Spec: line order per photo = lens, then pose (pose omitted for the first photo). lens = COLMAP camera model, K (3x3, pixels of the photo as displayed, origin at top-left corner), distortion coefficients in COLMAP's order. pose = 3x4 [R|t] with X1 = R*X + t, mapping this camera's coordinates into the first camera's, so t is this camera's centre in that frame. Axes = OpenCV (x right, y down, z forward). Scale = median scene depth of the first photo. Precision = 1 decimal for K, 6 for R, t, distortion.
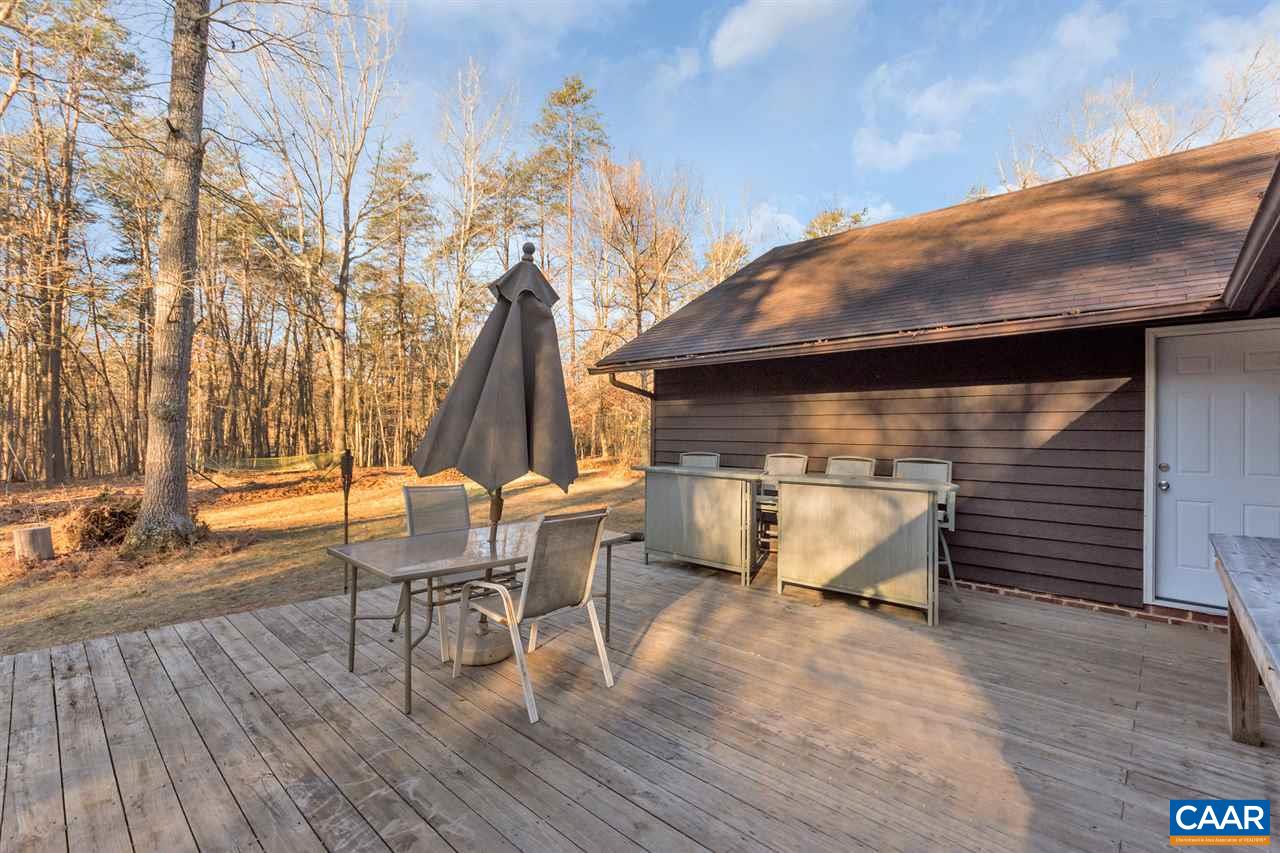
lens RADIAL K [[562.9, 0, 644.9], [0, 562.9, 428.7], [0, 0, 1]] dist [0.000850, 0.000335]
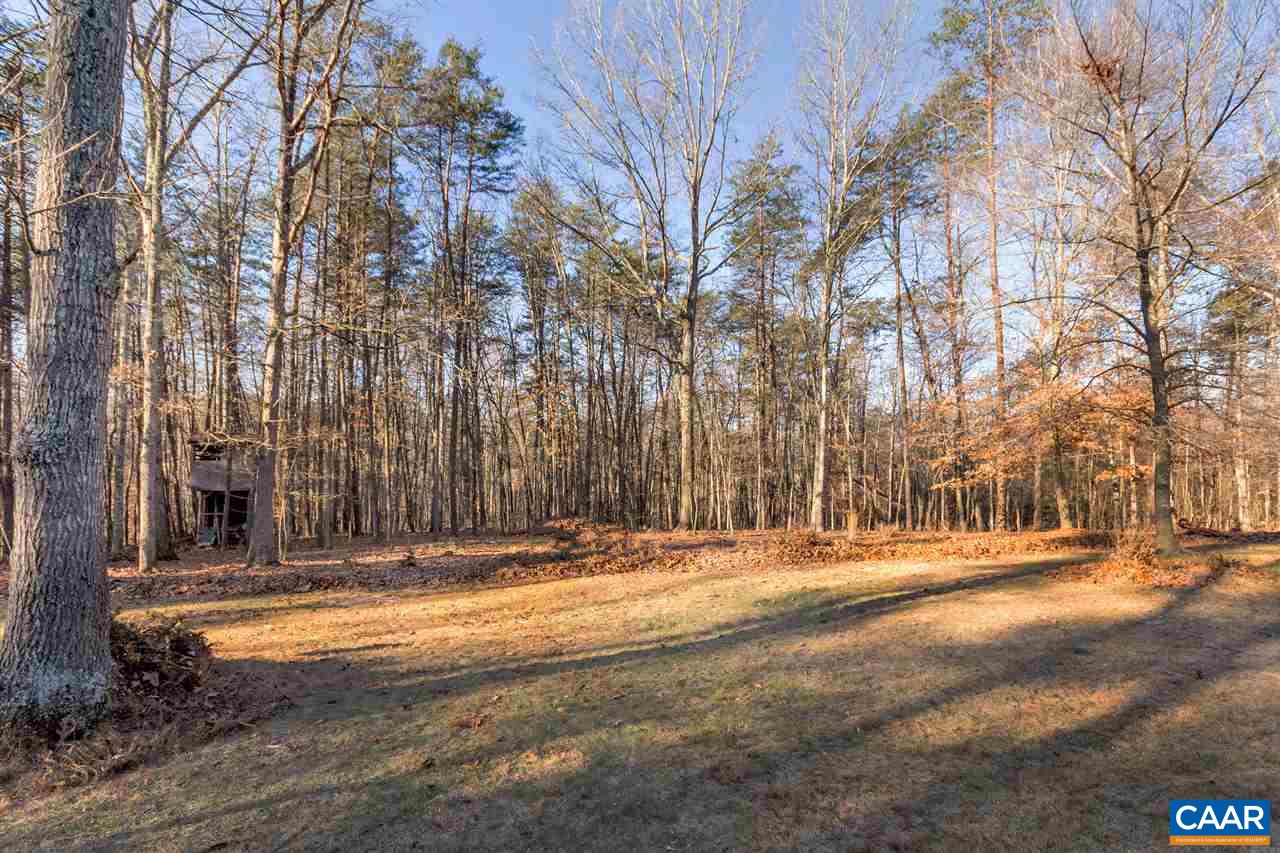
lens RADIAL K [[693.2, 0, 640.6], [0, 693.2, 469.0], [0, 0, 1]] dist [-0.001237, -0.000254]
pose [[0.821860, -0.015486, -0.569480, -0.017643], [0.004675, 0.999780, -0.020442, 0.000484], [0.569671, 0.014138, 0.821751, 0.124089]]
